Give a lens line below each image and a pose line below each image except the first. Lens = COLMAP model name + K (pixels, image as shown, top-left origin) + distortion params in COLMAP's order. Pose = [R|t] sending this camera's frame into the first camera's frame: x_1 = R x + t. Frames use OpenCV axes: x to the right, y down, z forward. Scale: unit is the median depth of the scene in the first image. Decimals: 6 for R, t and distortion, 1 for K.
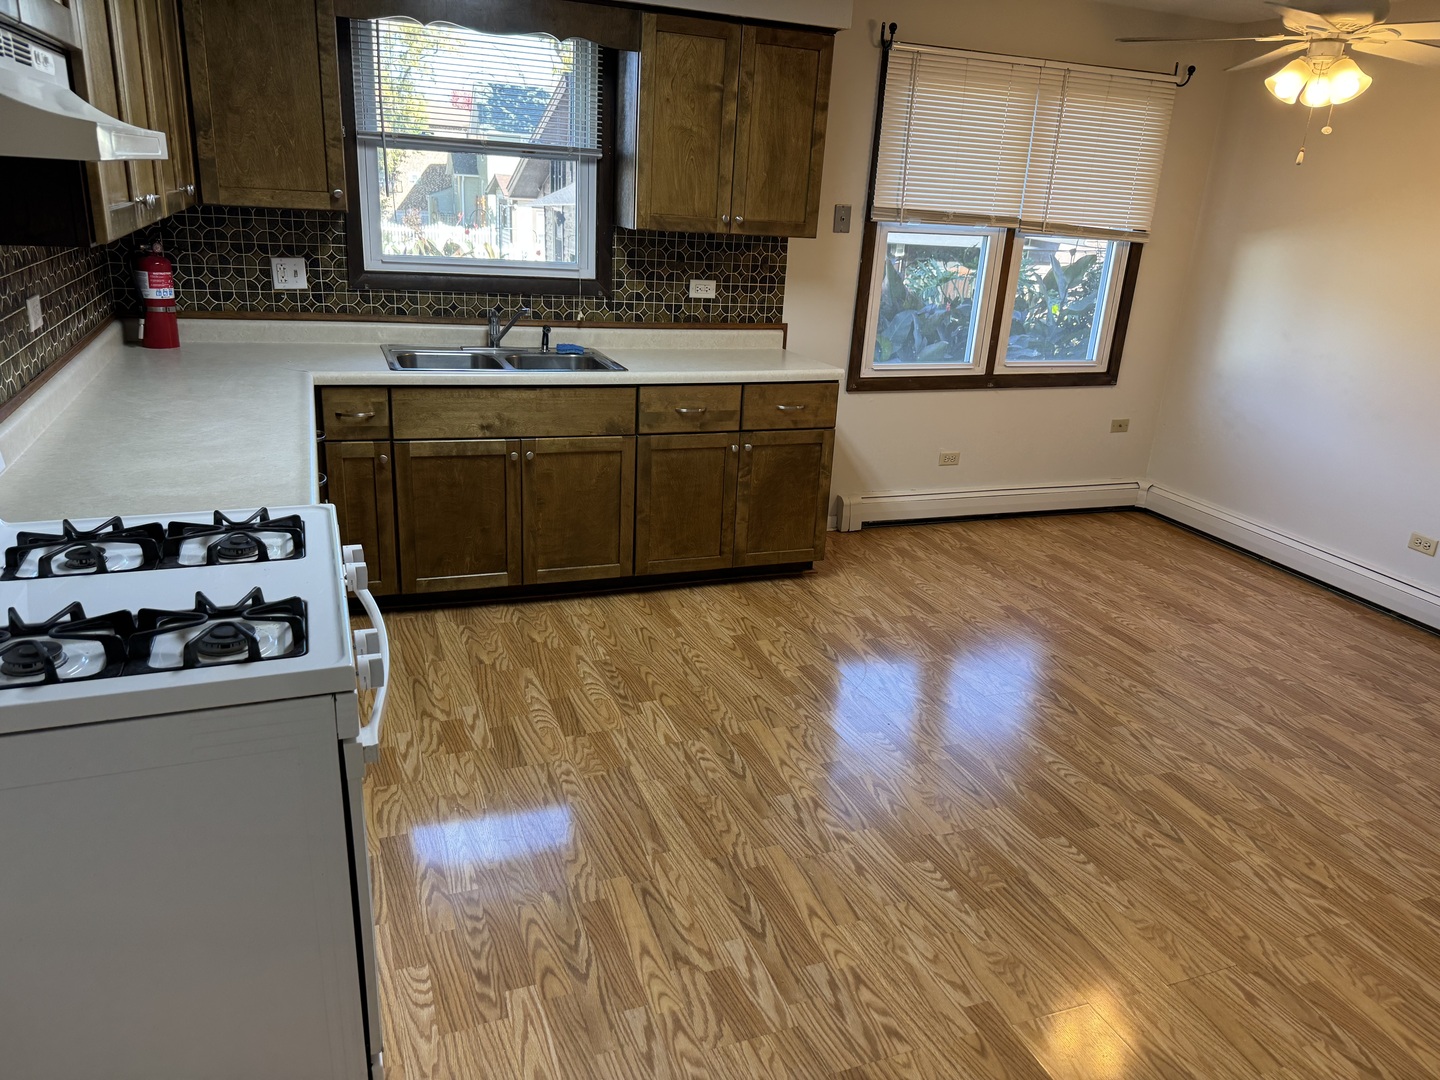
lens RADIAL K [[1020.3, 0, 723.0], [0, 1020.3, 547.9], [0, 0, 1]] dist [0.175767, -0.331353]
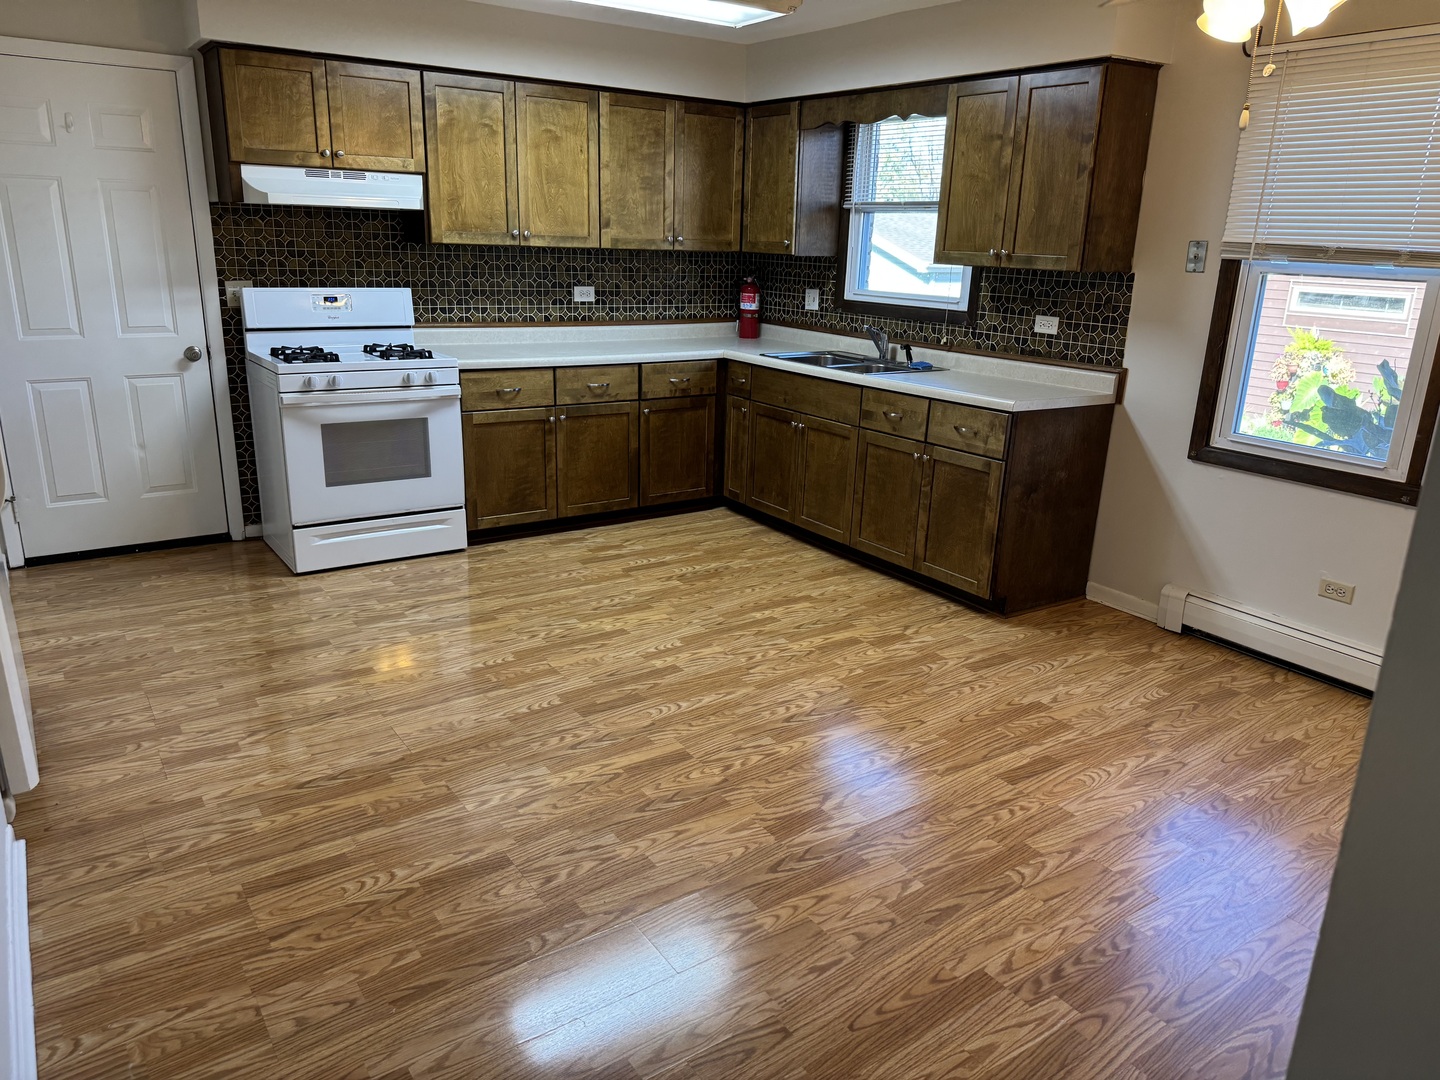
lens RADIAL K [[1020.3, 0, 723.0], [0, 1020.3, 547.9], [0, 0, 1]] dist [0.175767, -0.331353]
pose [[0.215550, 0.234760, -0.947853, 1.009675], [-0.338157, 0.928556, 0.153081, -0.103078], [0.916072, 0.287527, 0.279536, 0.520710]]
